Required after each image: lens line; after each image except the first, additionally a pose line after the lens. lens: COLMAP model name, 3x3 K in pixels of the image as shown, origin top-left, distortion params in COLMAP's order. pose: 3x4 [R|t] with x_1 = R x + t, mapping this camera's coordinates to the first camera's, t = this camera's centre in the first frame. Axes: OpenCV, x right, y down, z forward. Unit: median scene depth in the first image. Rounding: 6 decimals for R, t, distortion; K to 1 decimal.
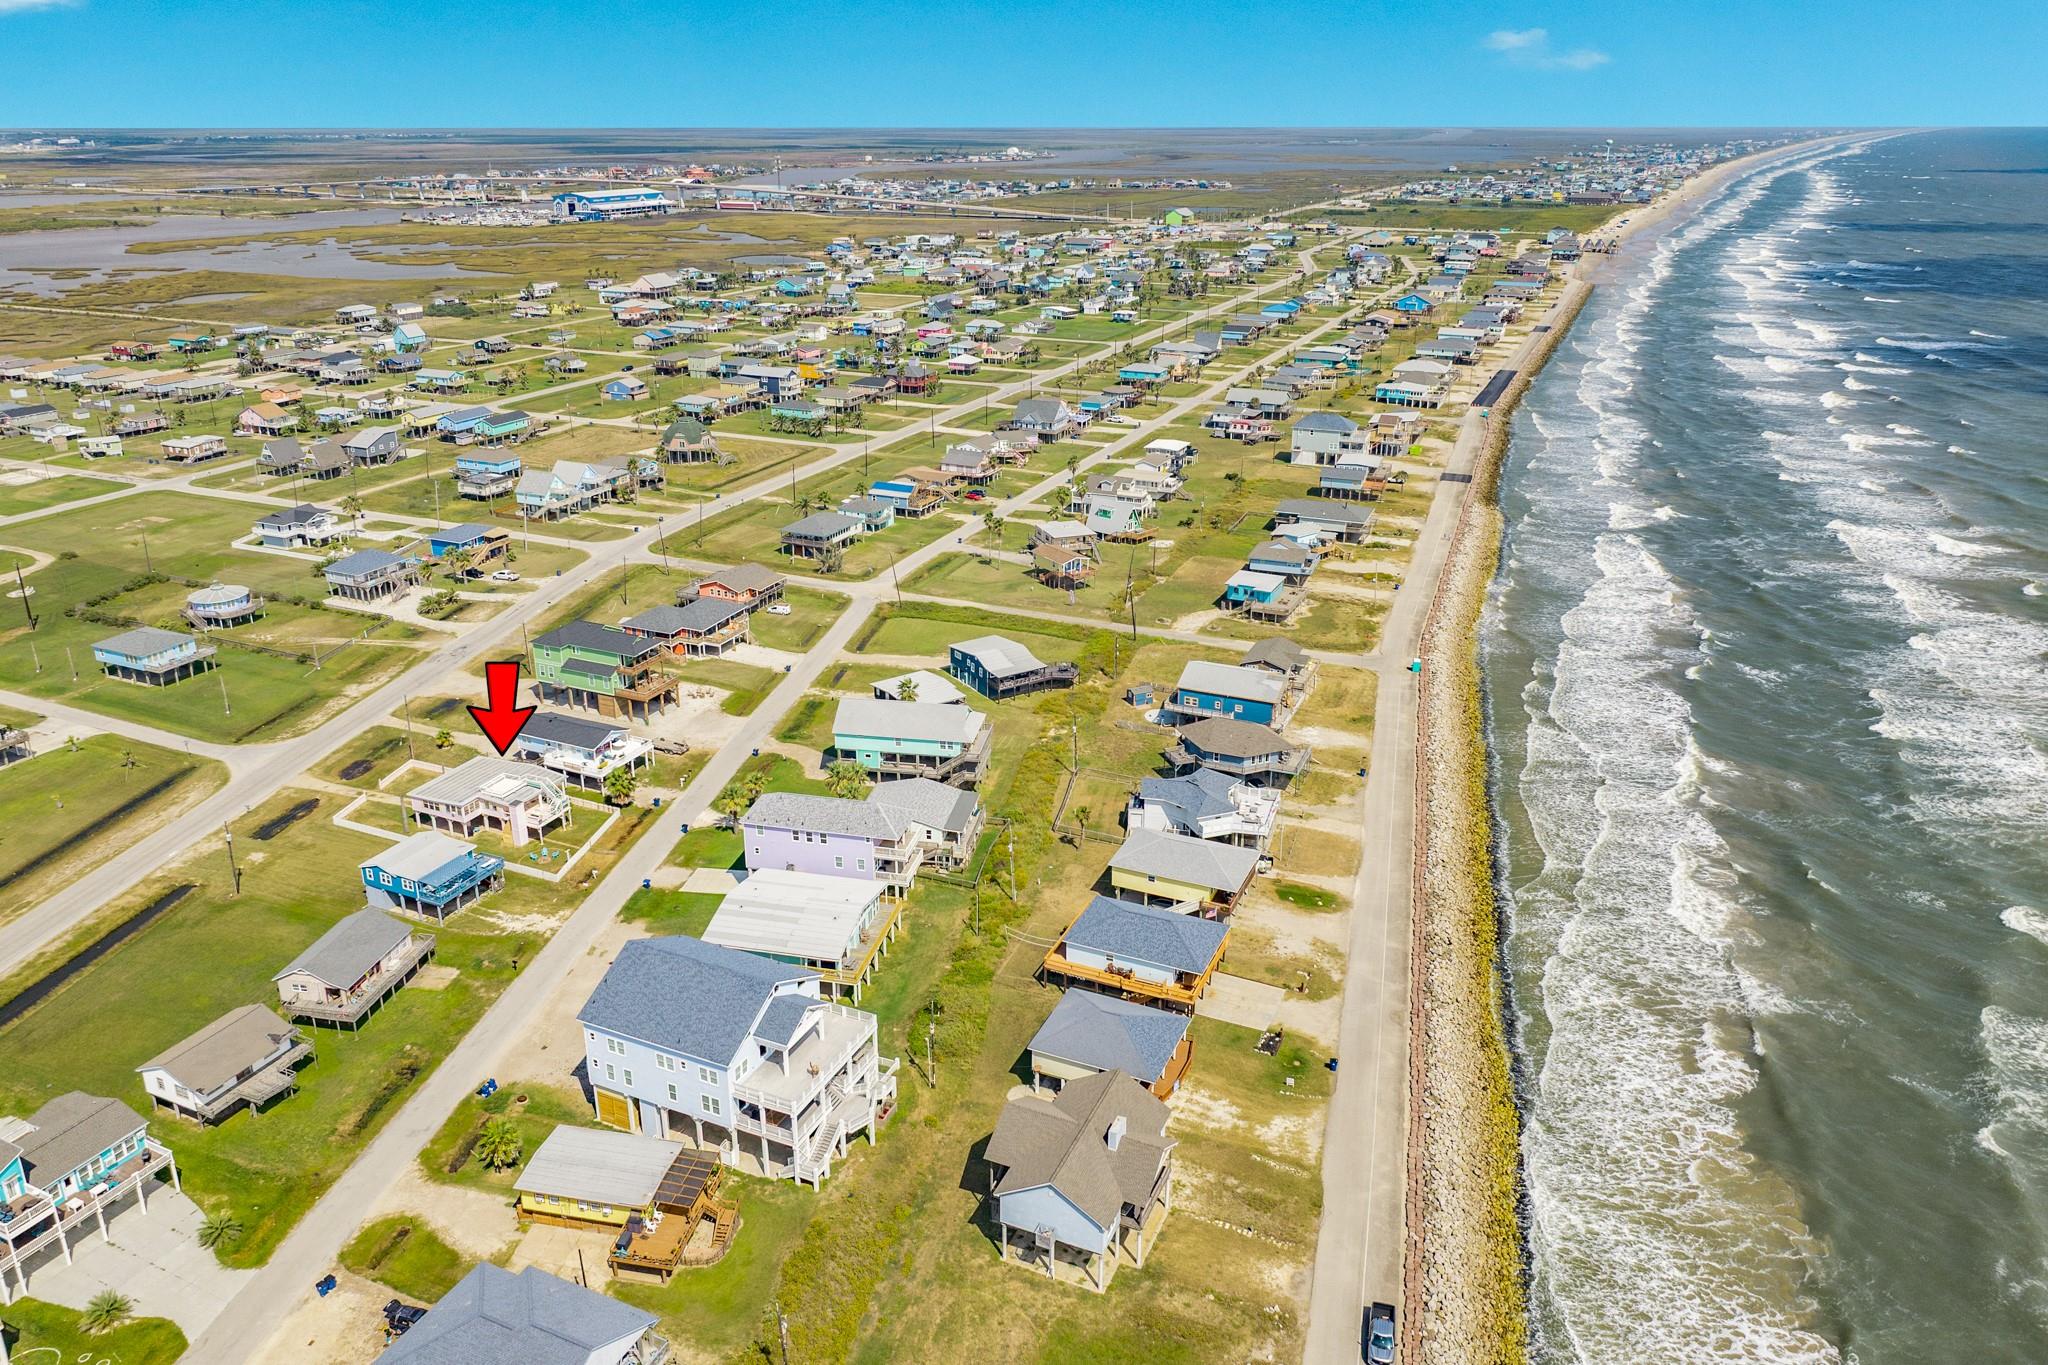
lens RADIAL K [[1412.0, 0, 1024.0], [0, 1412.0, 682.5], [0, 0, 1]] dist [-0.004298, 0.000782]
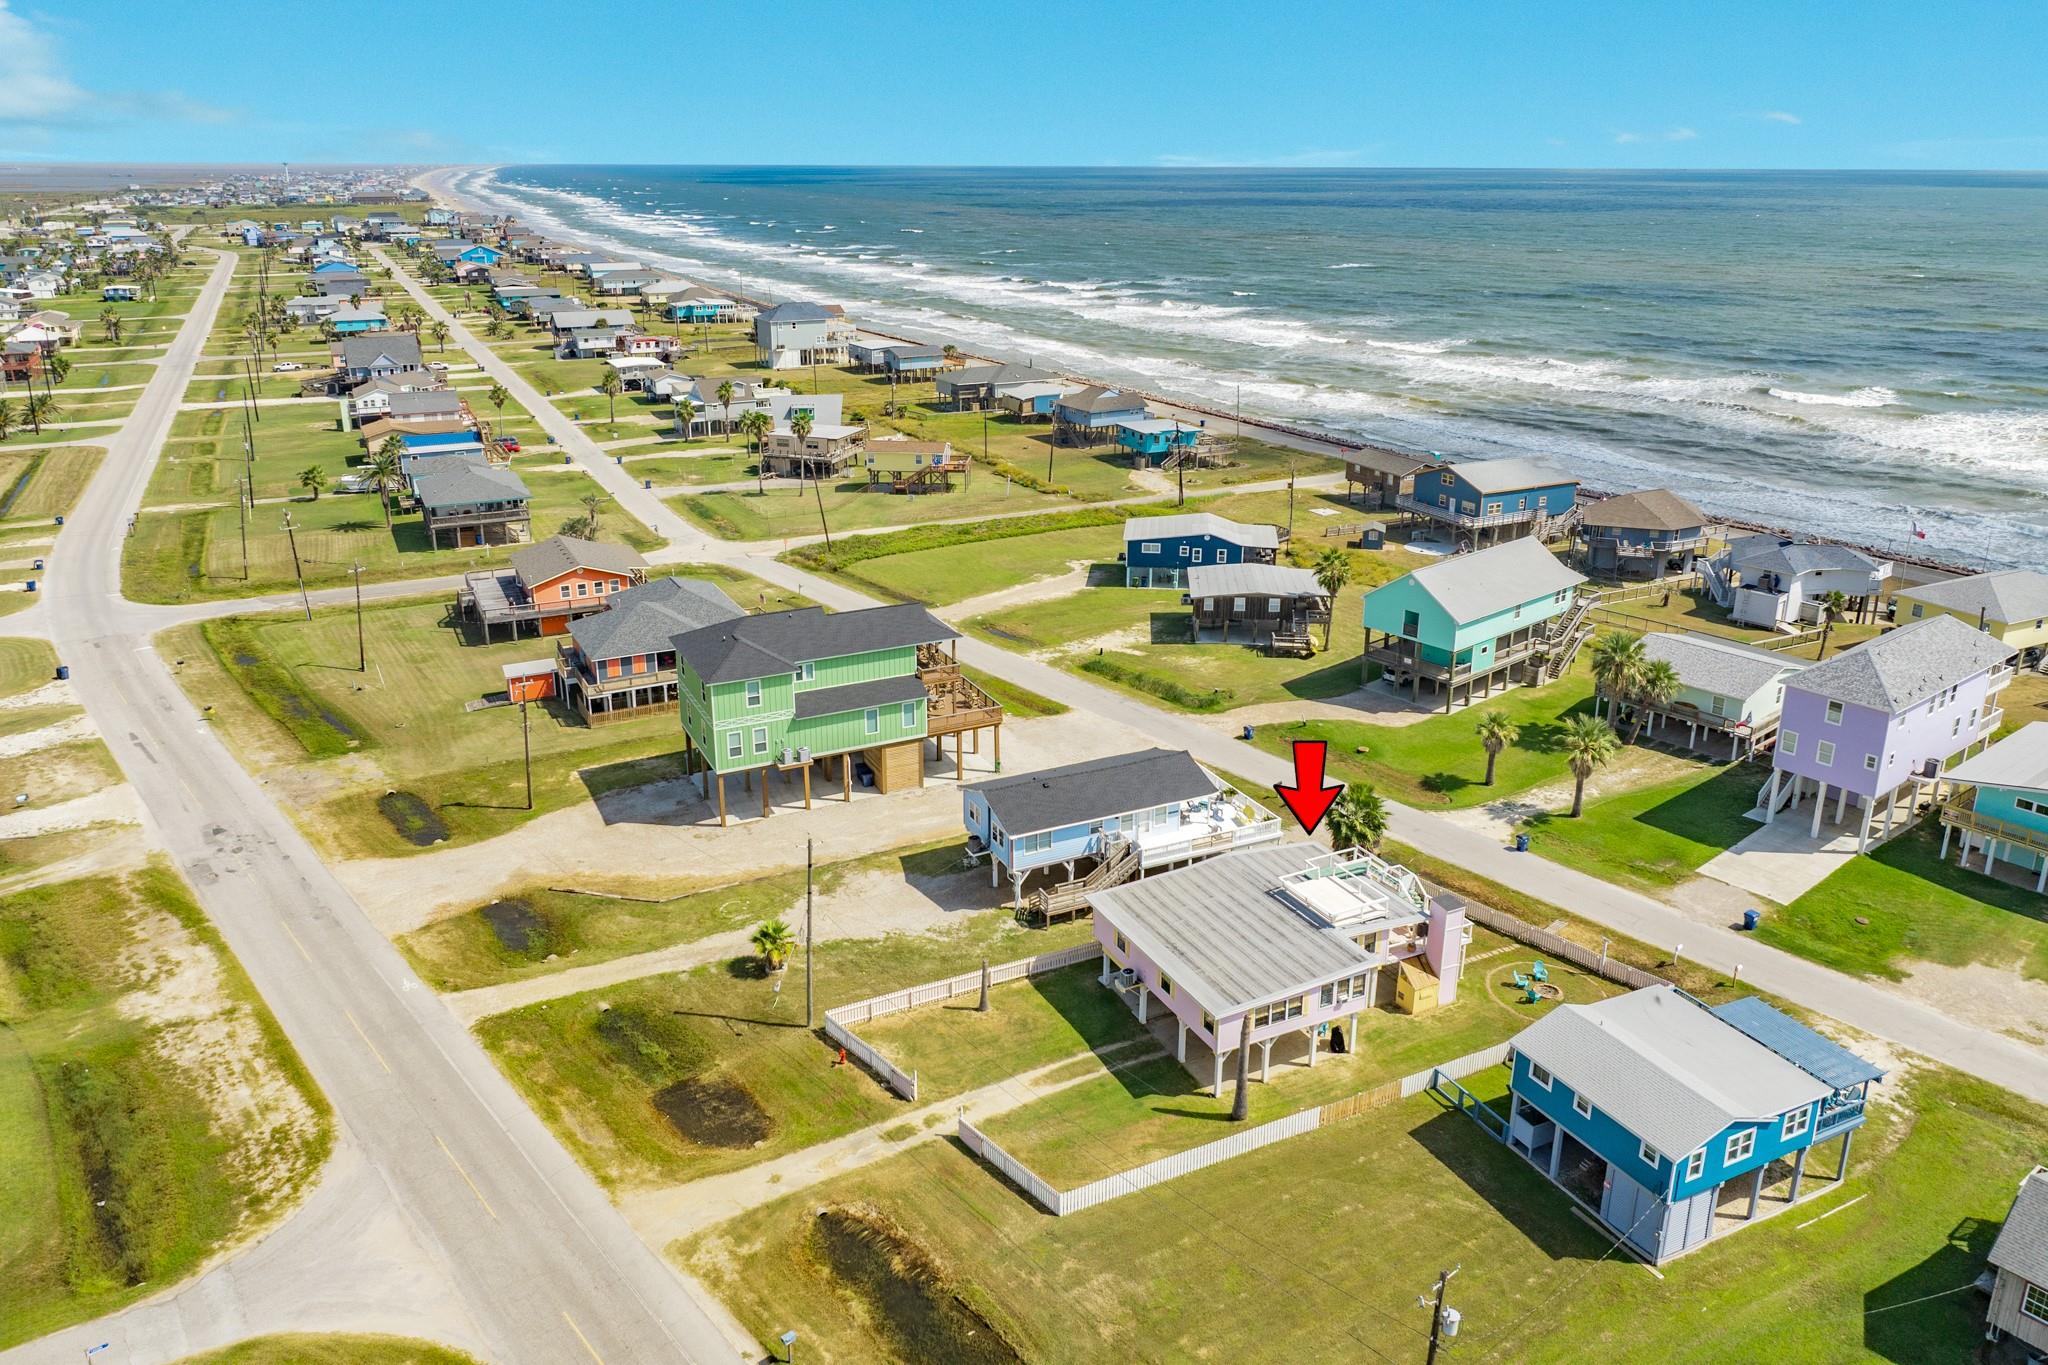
lens RADIAL K [[1412.0, 0, 1024.0], [0, 1412.0, 682.5], [0, 0, 1]] dist [-0.004298, 0.000782]
pose [[0.639791, -0.268684, 0.720052, -0.713282], [0.285316, 0.952981, 0.102087, -0.054746], [-0.713626, 0.140128, 0.686369, 0.780220]]
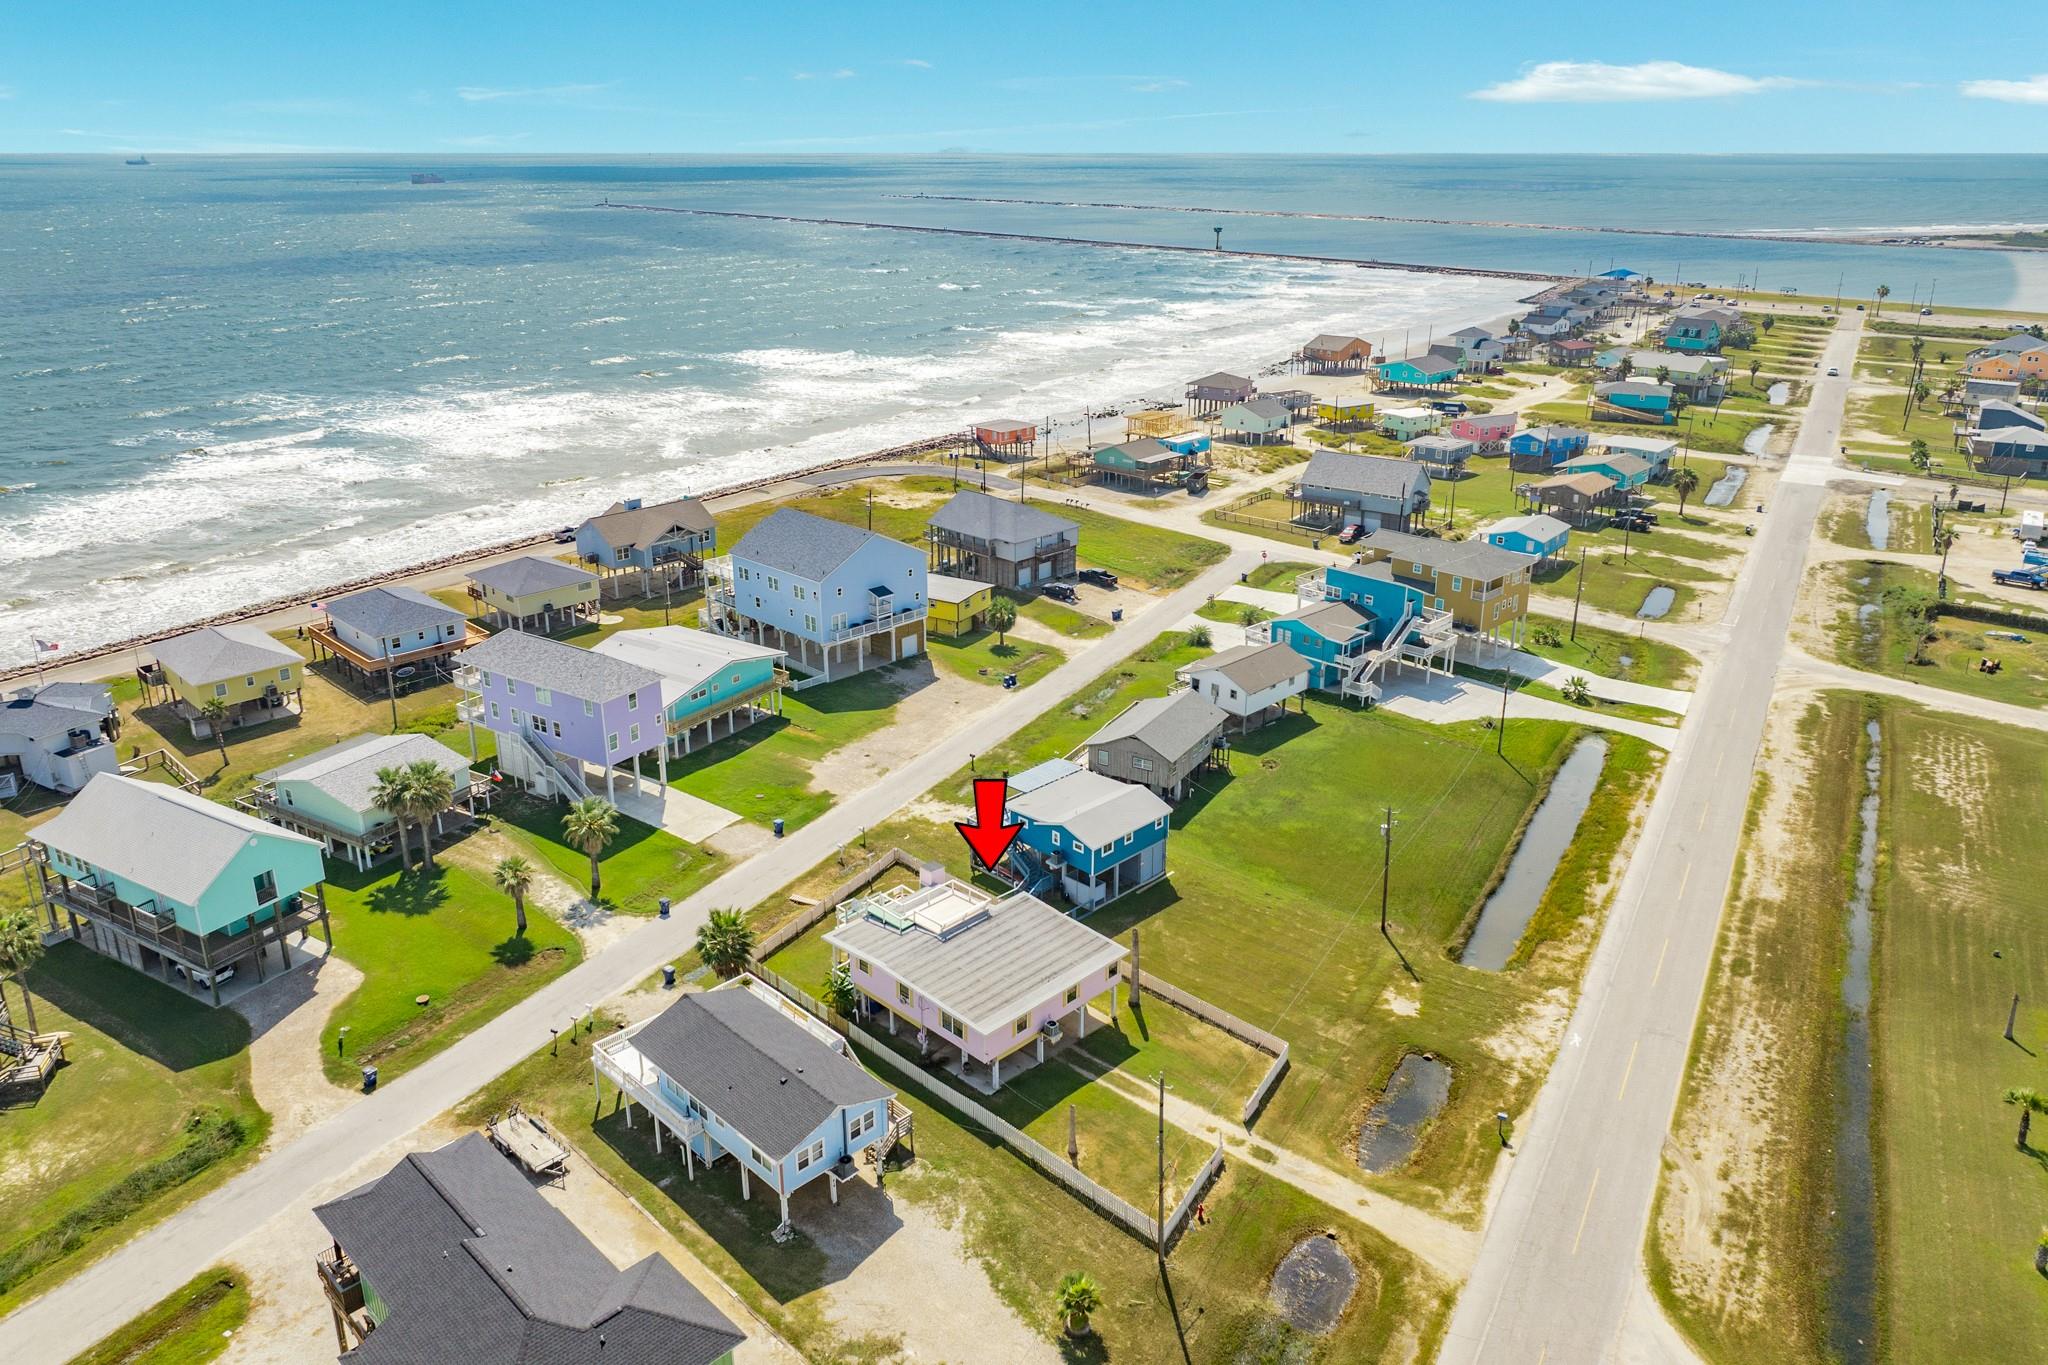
lens RADIAL K [[1412.0, 0, 1024.0], [0, 1412.0, 682.5], [0, 0, 1]] dist [-0.004298, 0.000782]
pose [[-0.934820, -0.126878, 0.331684, -0.556195], [0.131879, 0.743173, 0.655974, -0.330362], [-0.329727, 0.656960, -0.678000, 1.309155]]
